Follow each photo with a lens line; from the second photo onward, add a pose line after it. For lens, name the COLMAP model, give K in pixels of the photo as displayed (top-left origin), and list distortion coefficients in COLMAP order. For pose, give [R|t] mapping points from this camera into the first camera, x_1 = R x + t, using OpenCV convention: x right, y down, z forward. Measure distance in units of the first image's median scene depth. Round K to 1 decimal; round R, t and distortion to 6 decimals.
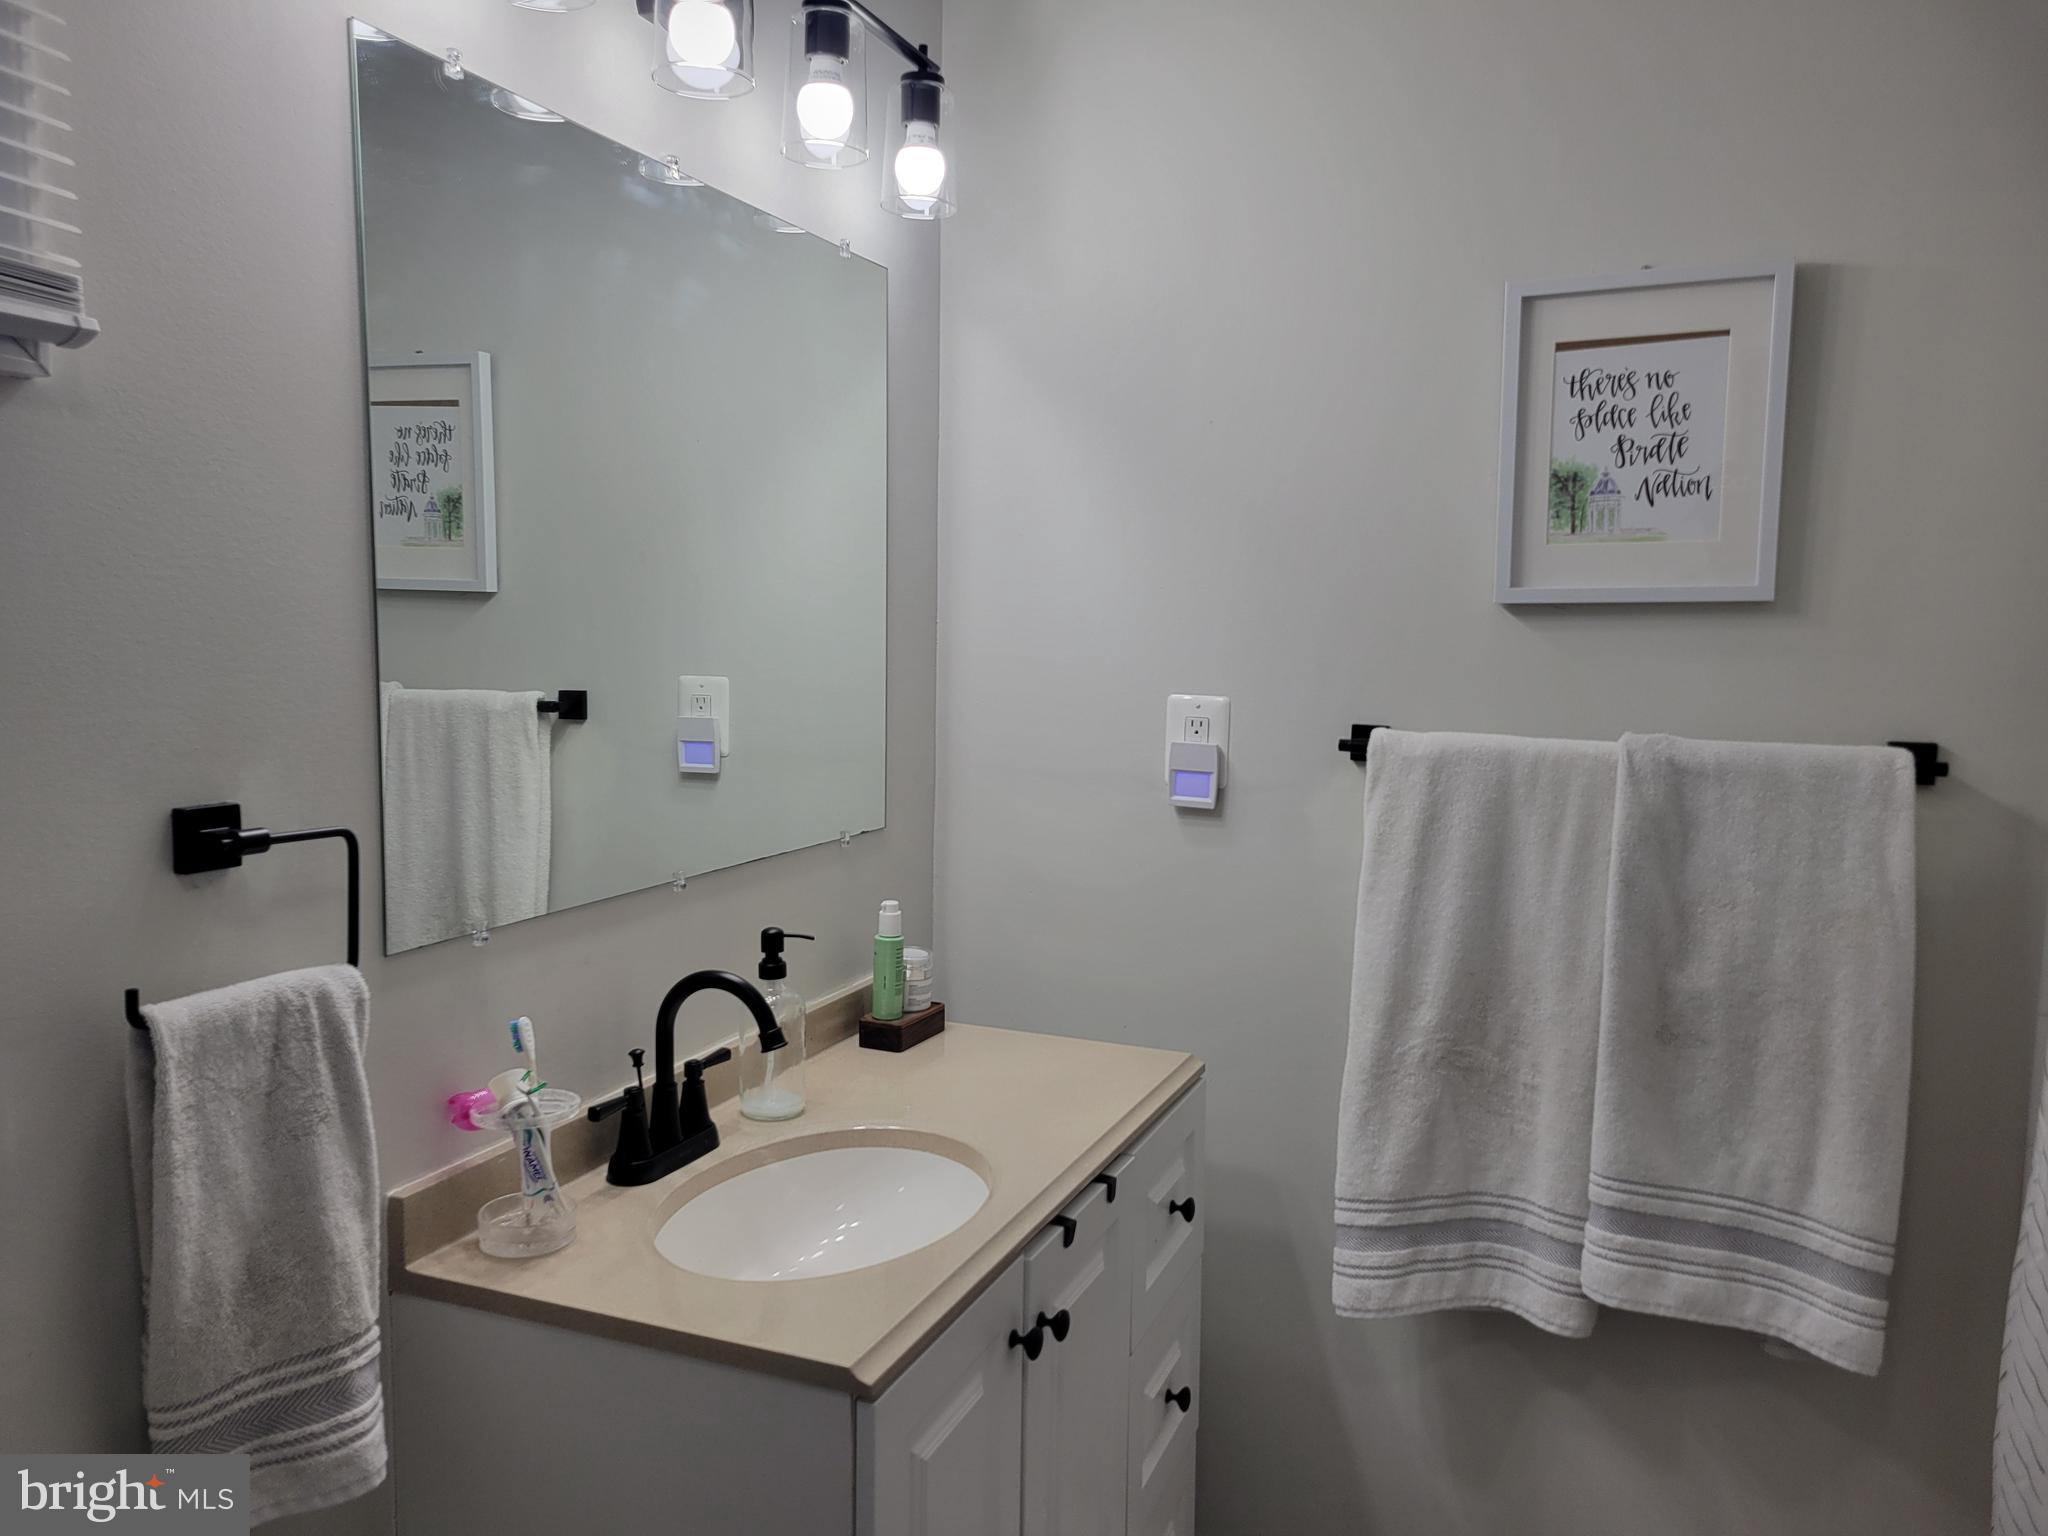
lens RADIAL K [[1530.6, 0, 1020.7], [0, 1530.6, 772.0], [0, 0, 1]] dist [0.058854, -0.023792]
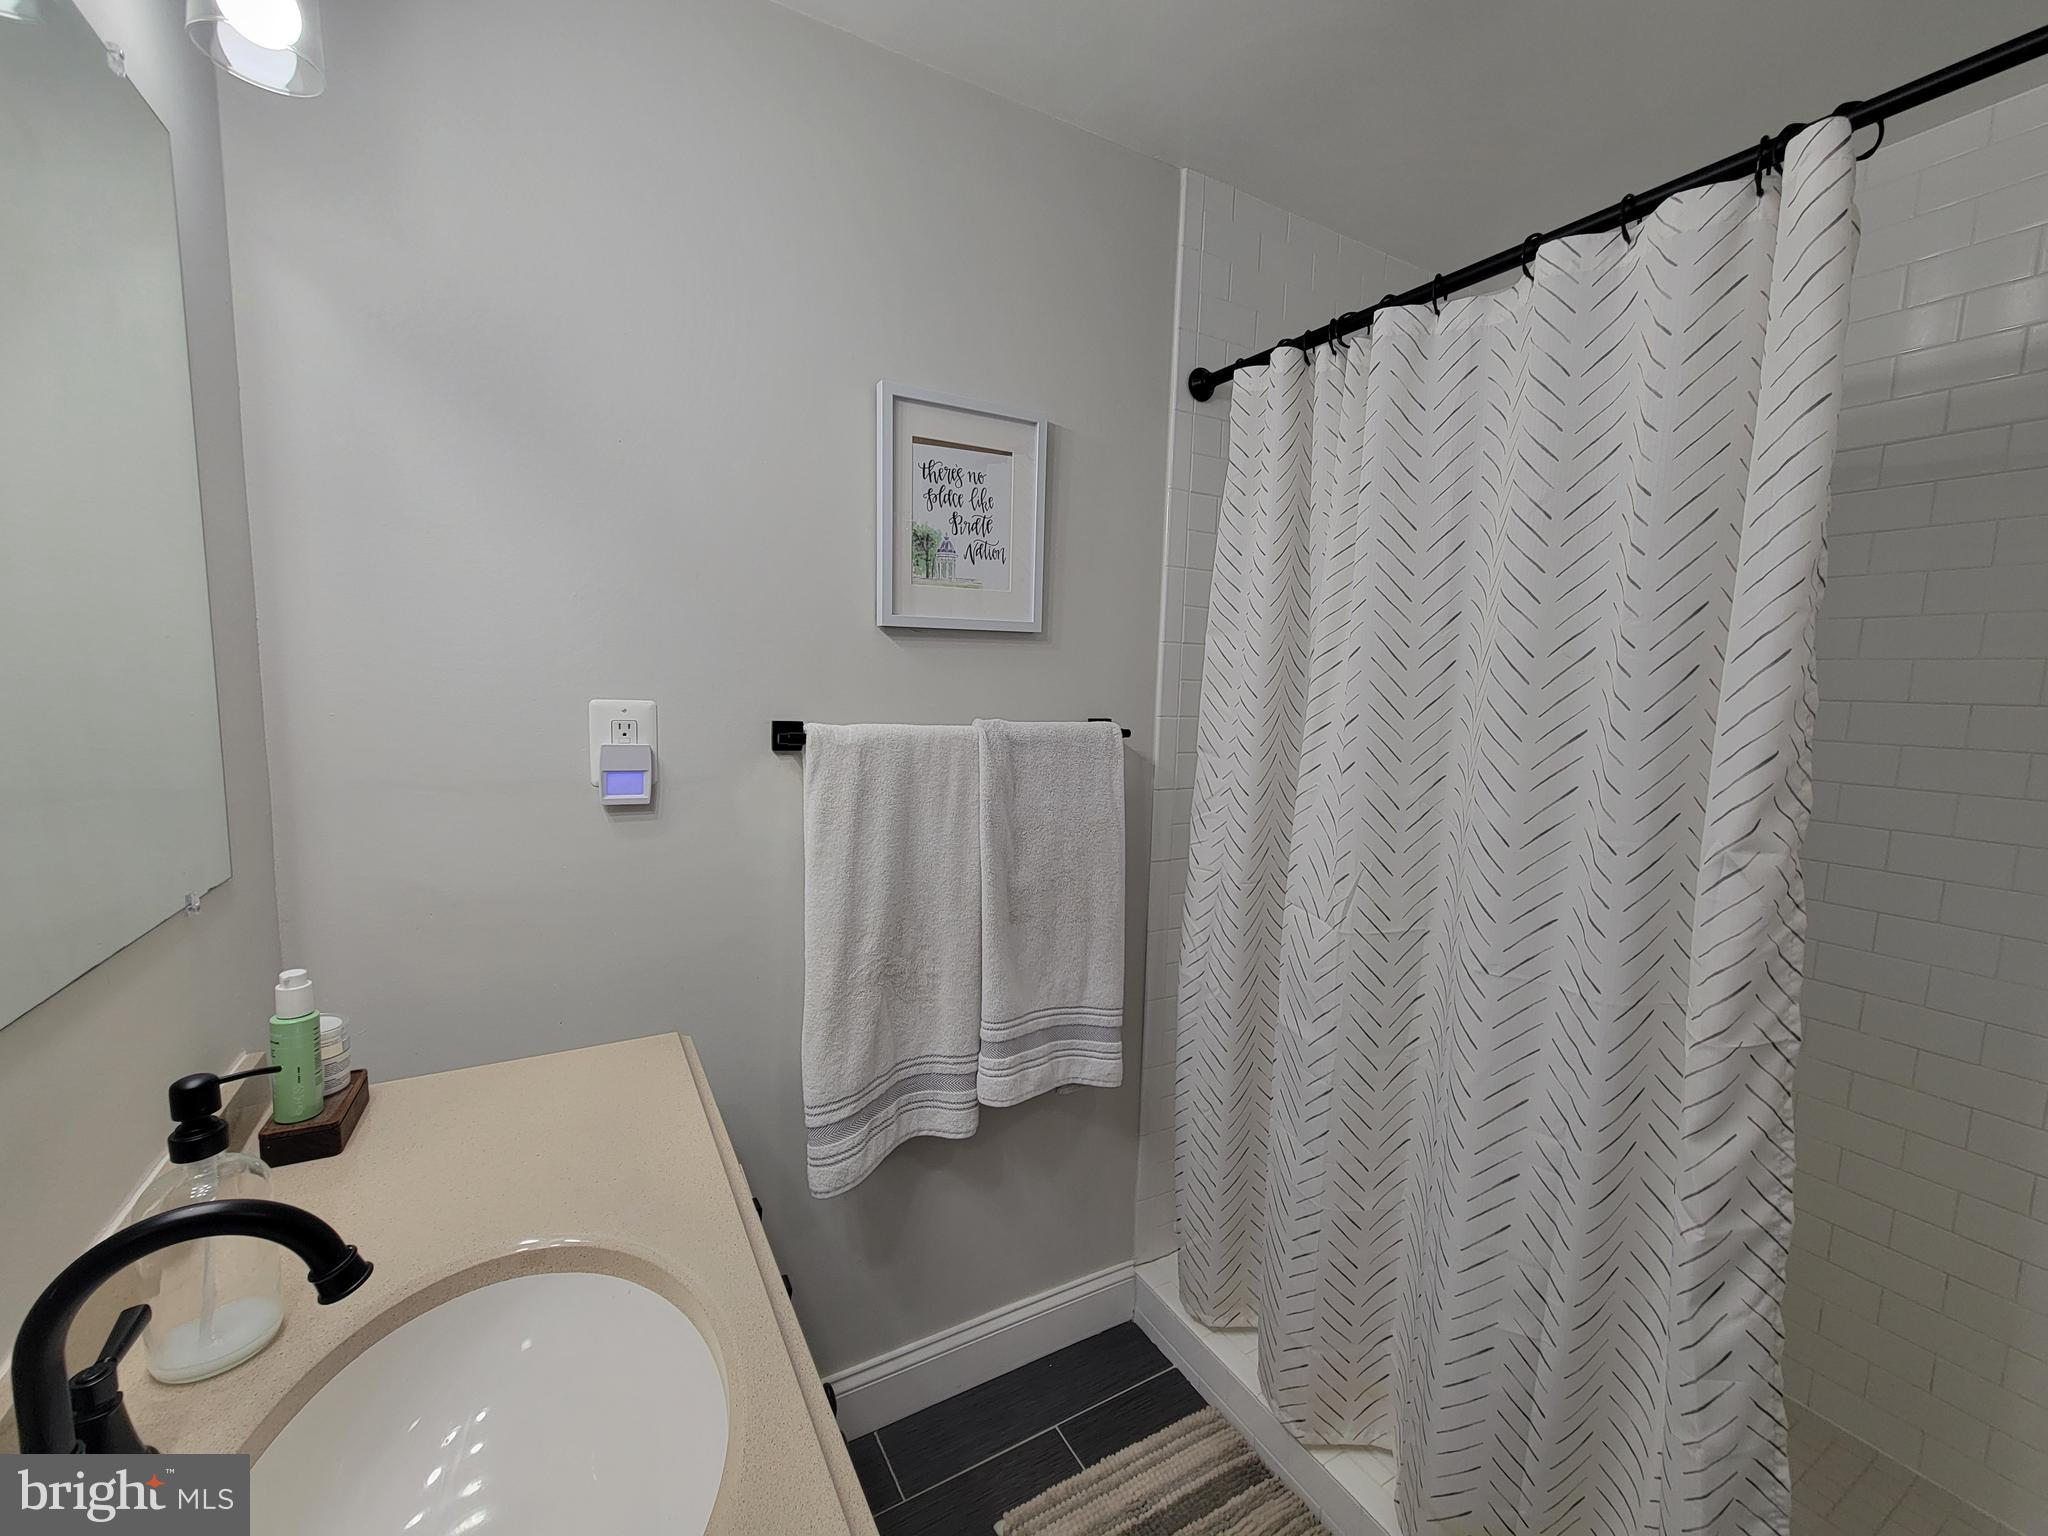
lens RADIAL K [[826.1, 0, 1025.9], [0, 826.1, 768.1], [0, 0, 1]] dist [0.002469, -0.000402]
pose [[0.609696, -0.084728, 0.788094, -0.194773], [0.059475, 0.996358, 0.061107, -0.023868], [-0.790401, 0.009615, 0.612514, 0.479304]]
